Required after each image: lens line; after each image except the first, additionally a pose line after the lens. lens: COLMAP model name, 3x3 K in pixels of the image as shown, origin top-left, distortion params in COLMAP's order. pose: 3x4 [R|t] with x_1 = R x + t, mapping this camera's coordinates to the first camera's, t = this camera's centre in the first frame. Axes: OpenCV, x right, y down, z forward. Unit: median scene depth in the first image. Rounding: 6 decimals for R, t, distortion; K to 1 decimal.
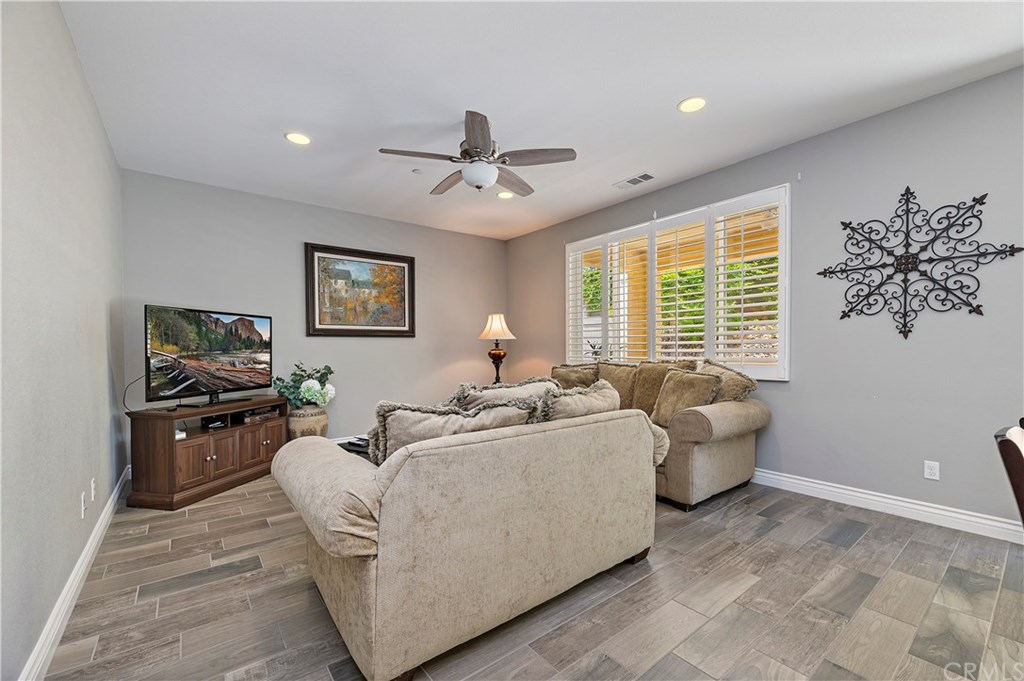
lens RADIAL K [[418.0, 0, 532.3], [0, 418.0, 349.7], [0, 0, 1]] dist [0.001965, 0.000867]
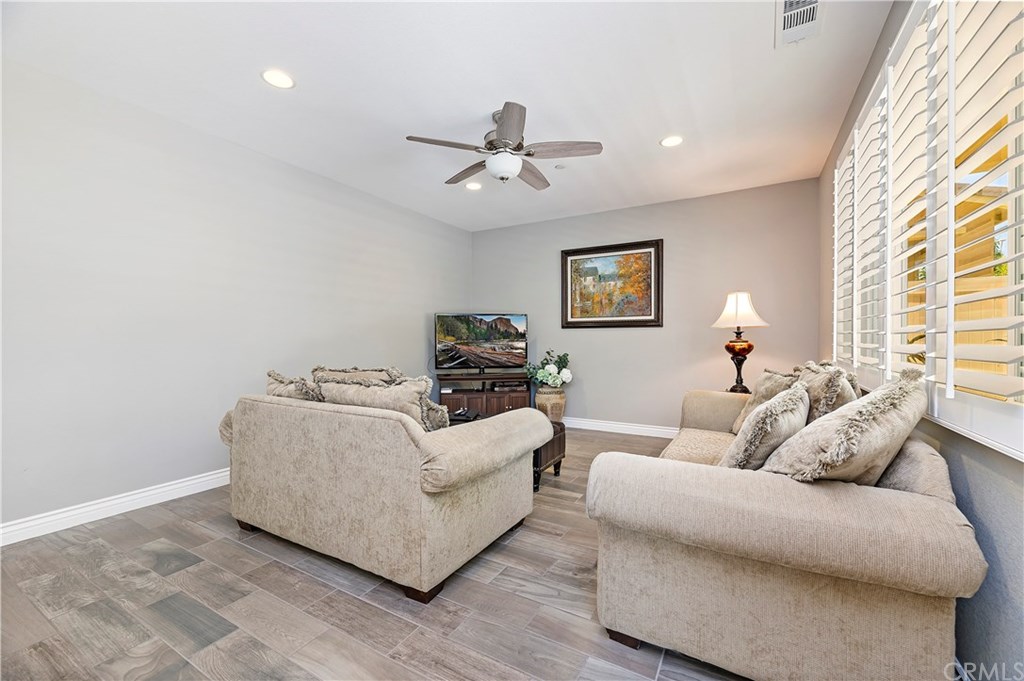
lens RADIAL K [[418.0, 0, 511.1], [0, 418.0, 341.7], [0, 0, 1]] dist [0.001965, 0.000867]
pose [[0.355638, 0.011357, -0.934555, 0.597992], [-0.004412, 0.999935, 0.010472, -0.006637], [0.934613, 0.000399, 0.355665, 0.485852]]
